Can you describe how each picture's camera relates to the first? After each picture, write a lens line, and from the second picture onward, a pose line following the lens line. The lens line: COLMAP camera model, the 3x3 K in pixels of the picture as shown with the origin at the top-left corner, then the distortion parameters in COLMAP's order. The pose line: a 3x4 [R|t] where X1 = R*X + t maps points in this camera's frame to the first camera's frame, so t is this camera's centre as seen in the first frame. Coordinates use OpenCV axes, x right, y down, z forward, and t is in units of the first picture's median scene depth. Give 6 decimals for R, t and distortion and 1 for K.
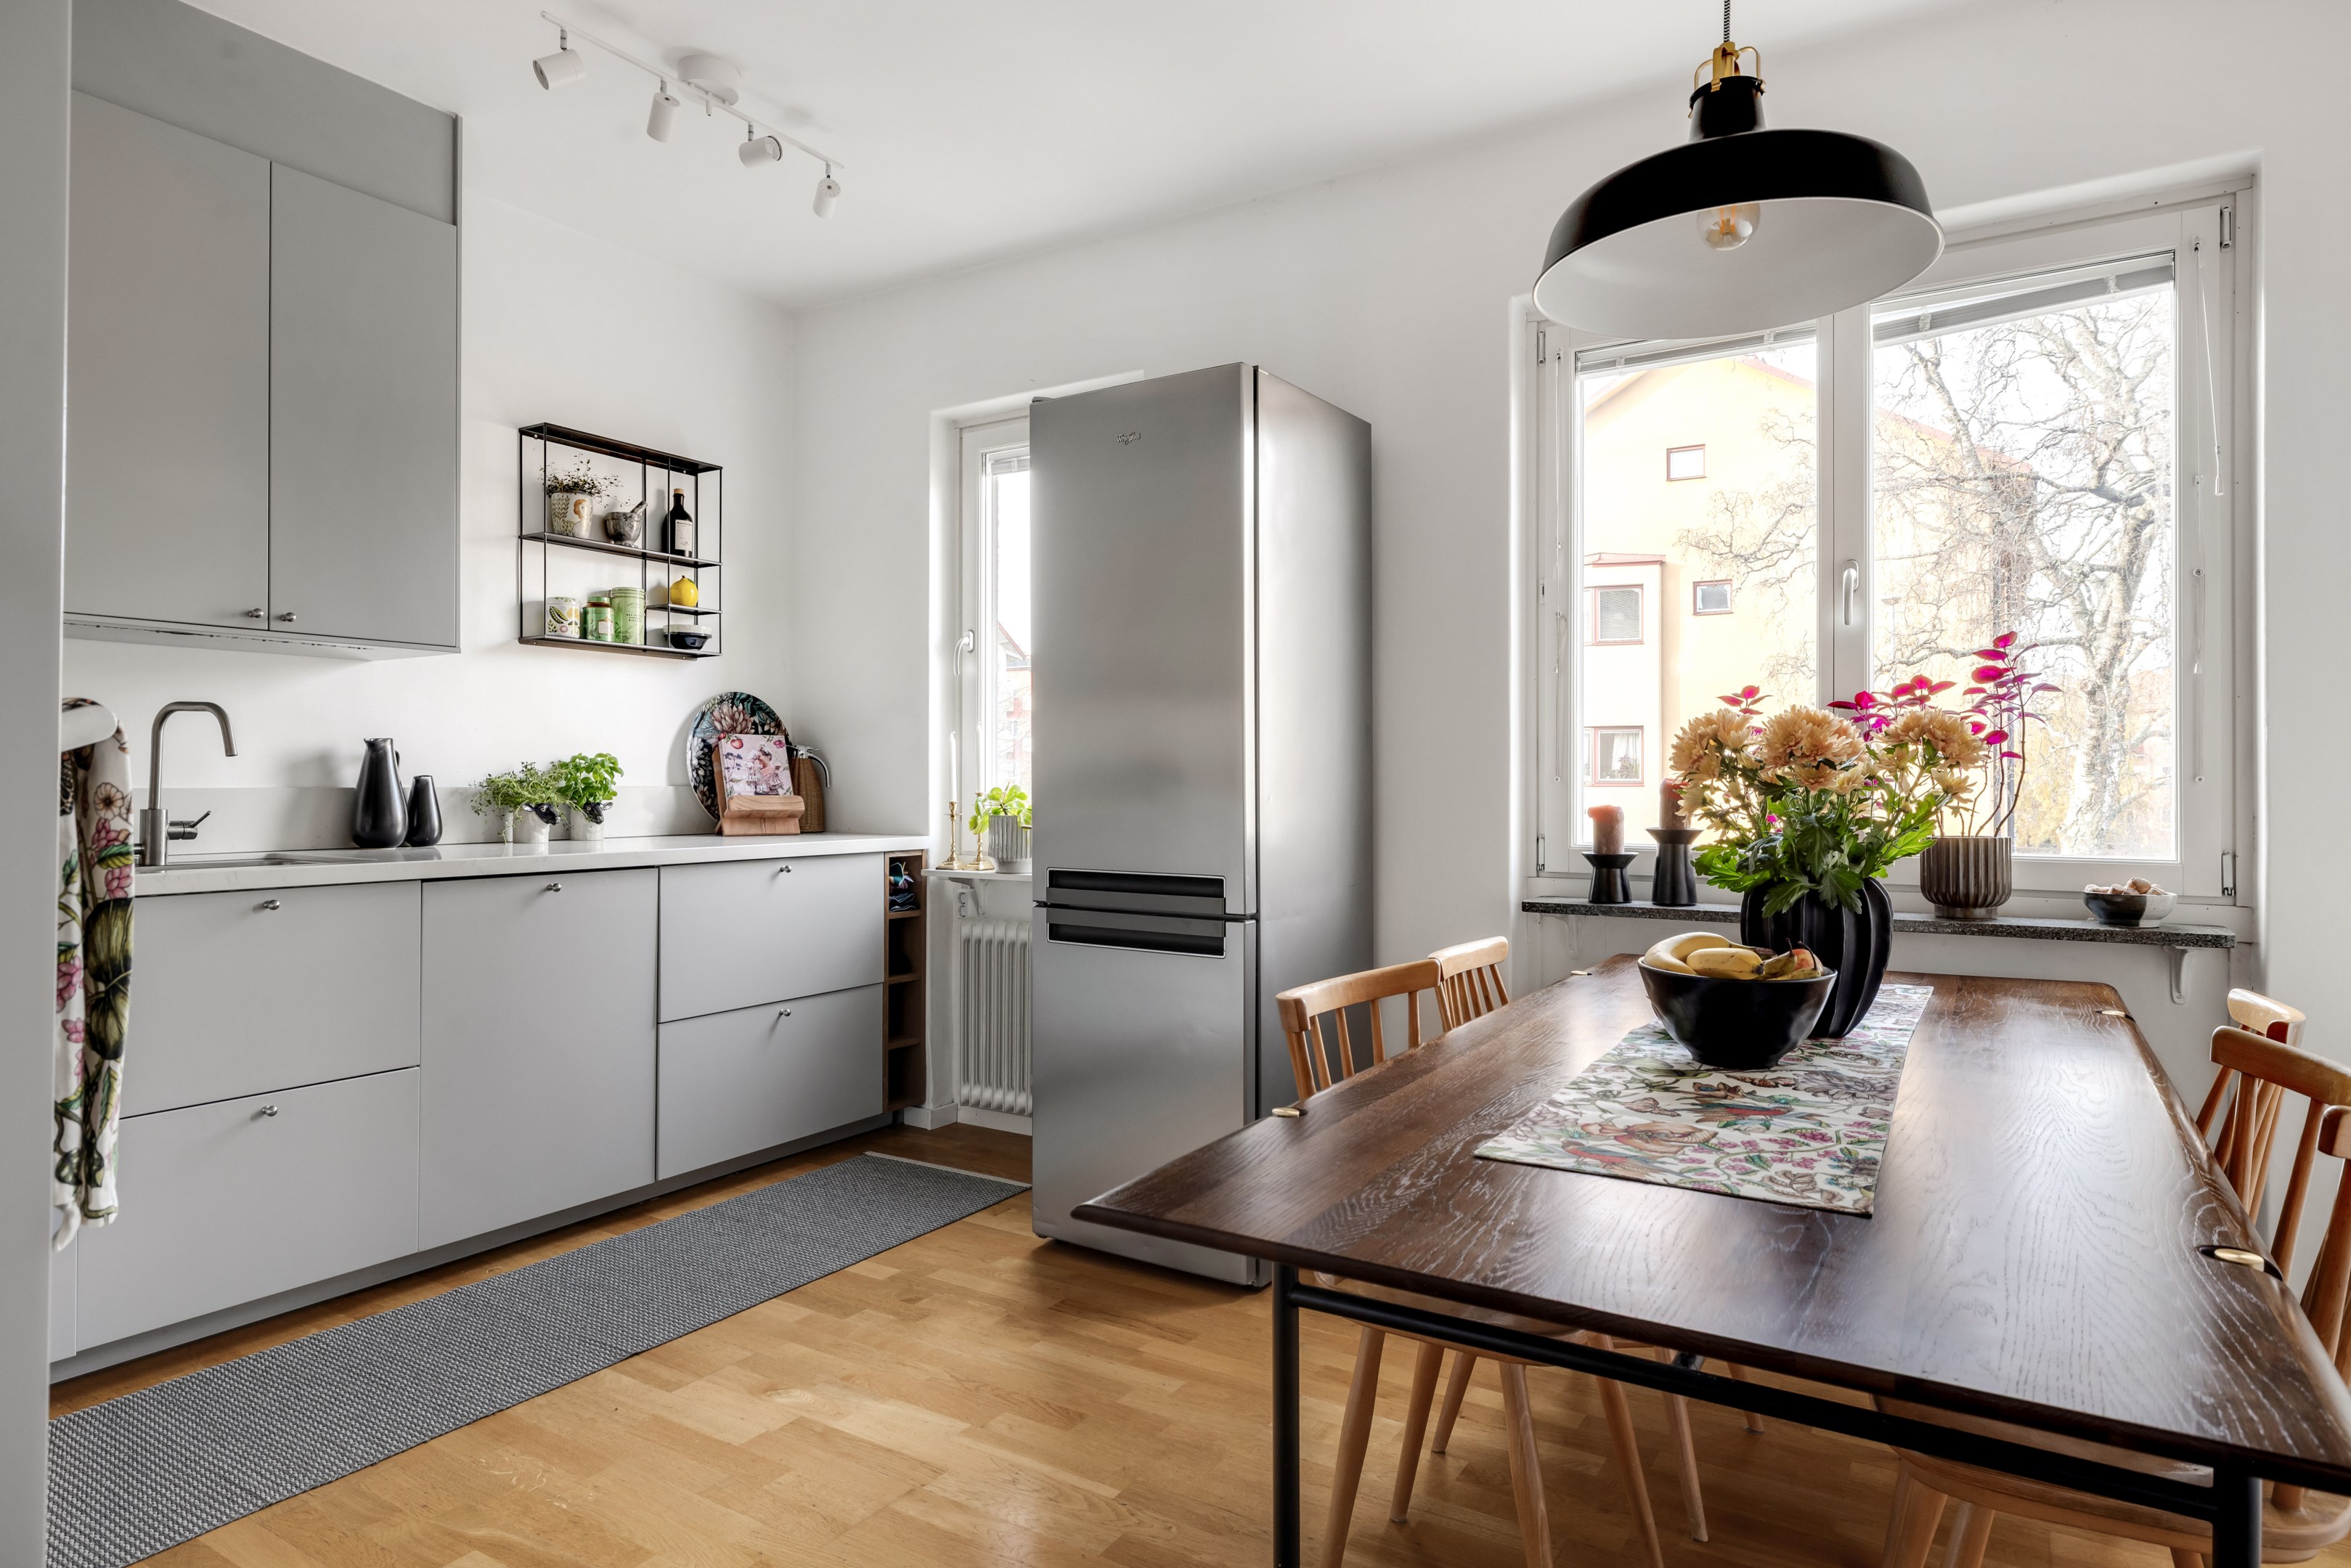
lens RADIAL K [[1322.0, 0, 1178.8], [0, 1322.0, 783.2], [0, 0, 1]] dist [0.006303, 0.001879]
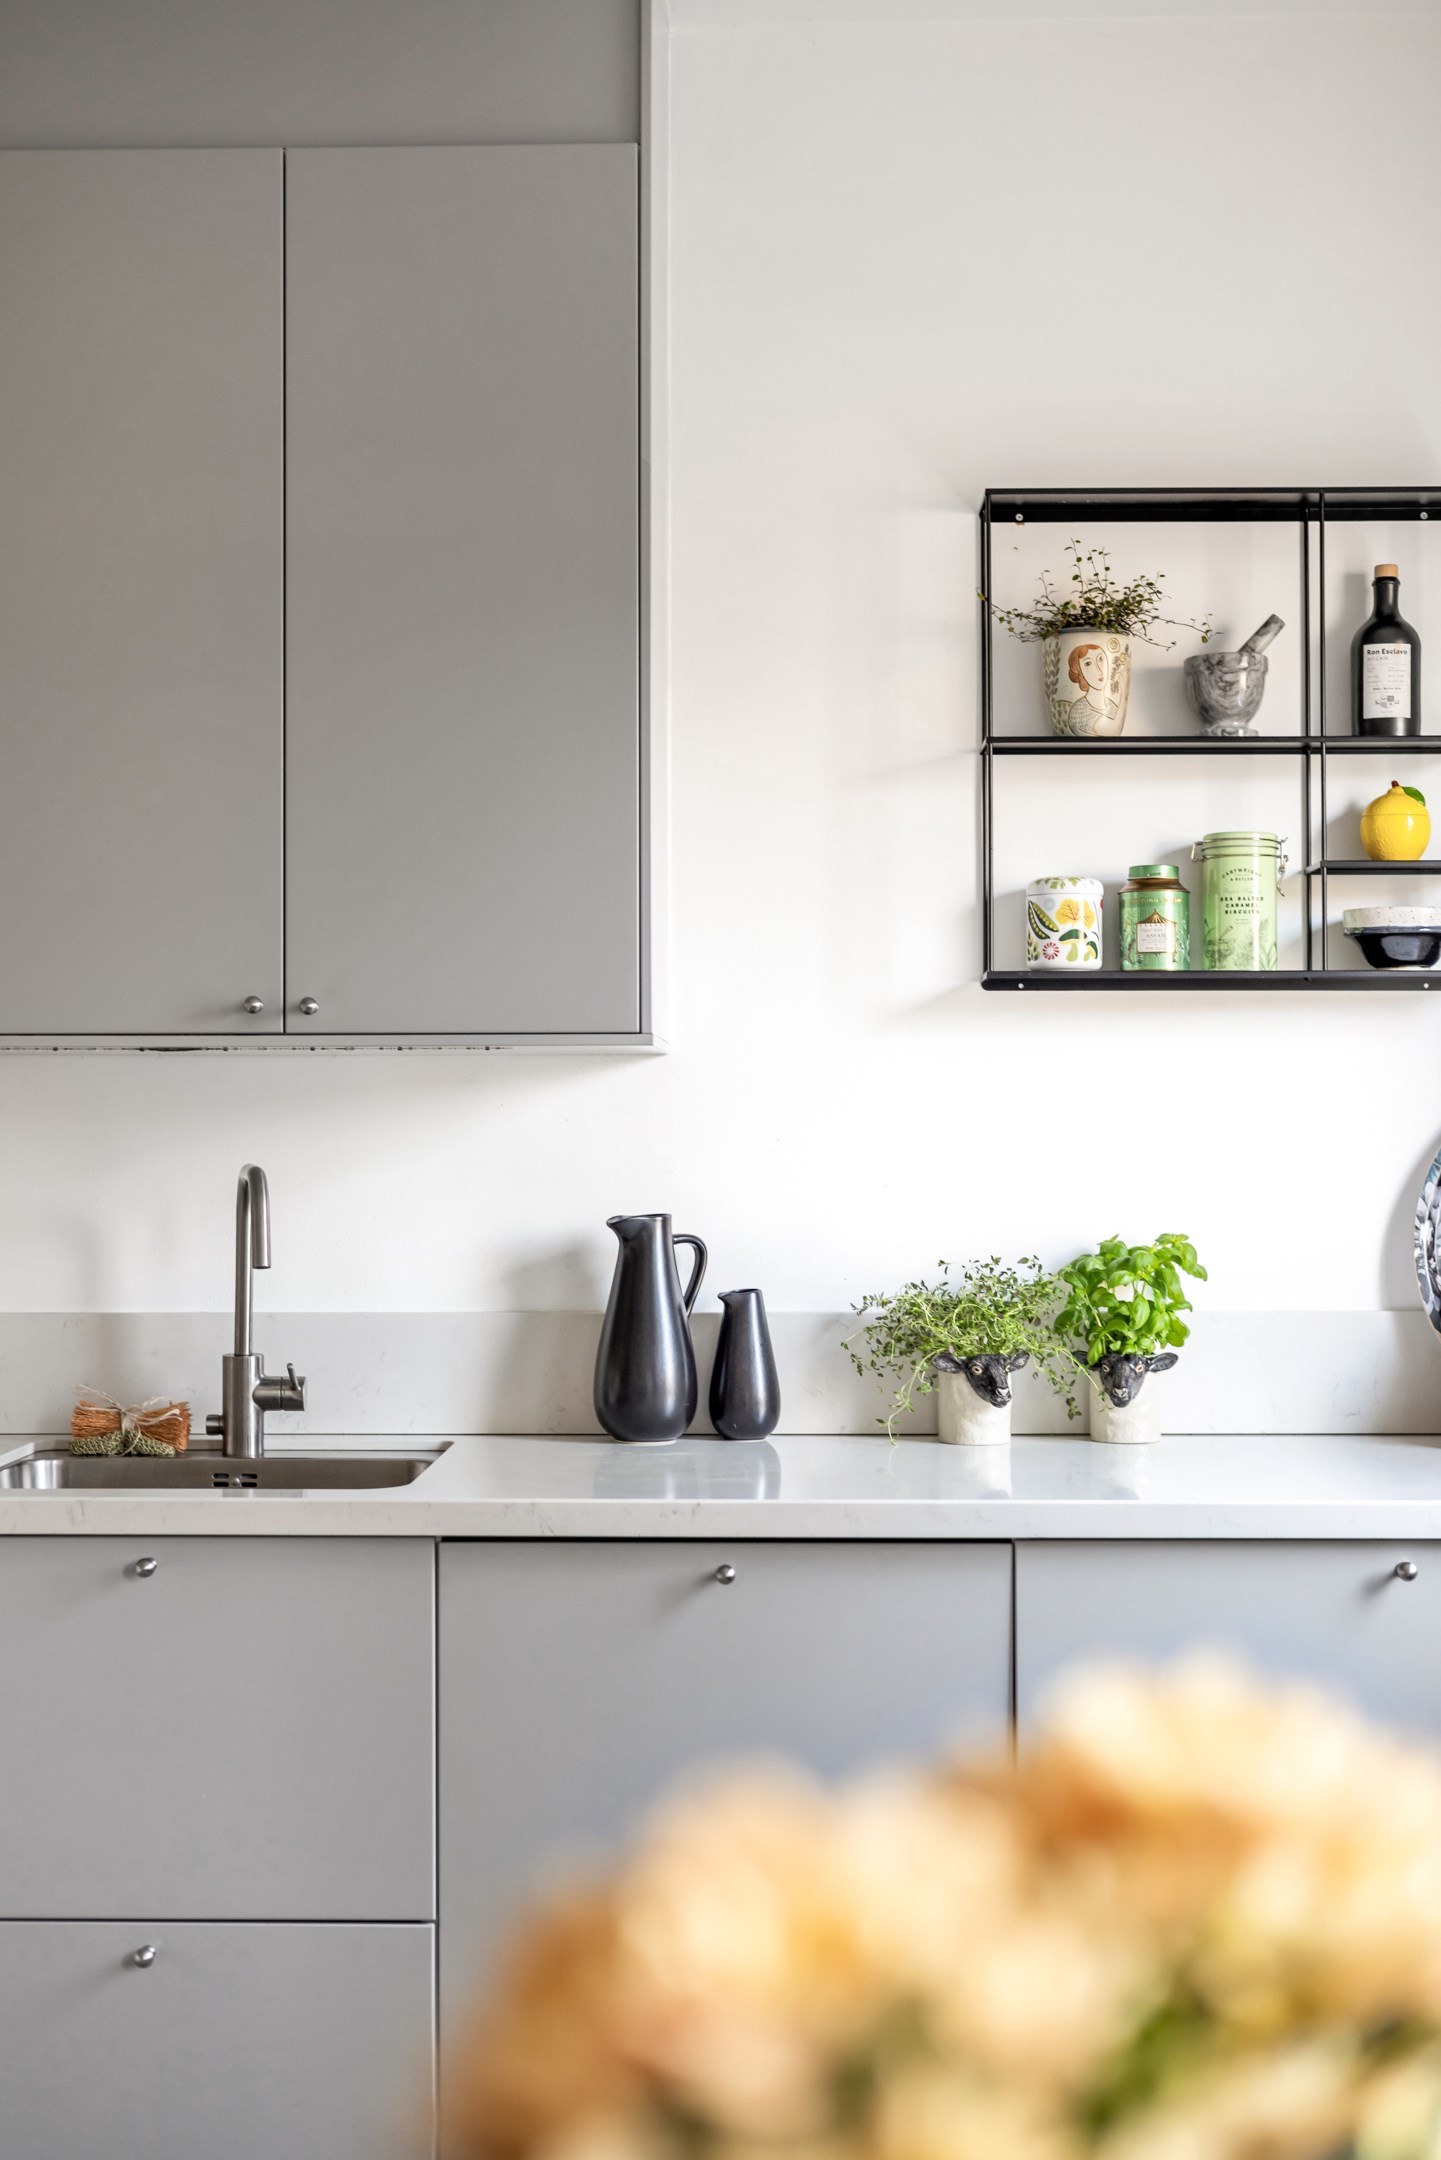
lens RADIAL K [[3024.1, 0, 721.2], [0, 3024.1, 1083.6], [0, 0, 1]] dist [0.022737, 0.000000]
pose [[0.513293, -0.012990, -0.858115, 0.327939], [-0.000769, 0.999878, -0.015596, -0.057303], [0.858213, 0.008665, 0.513220, 0.397552]]
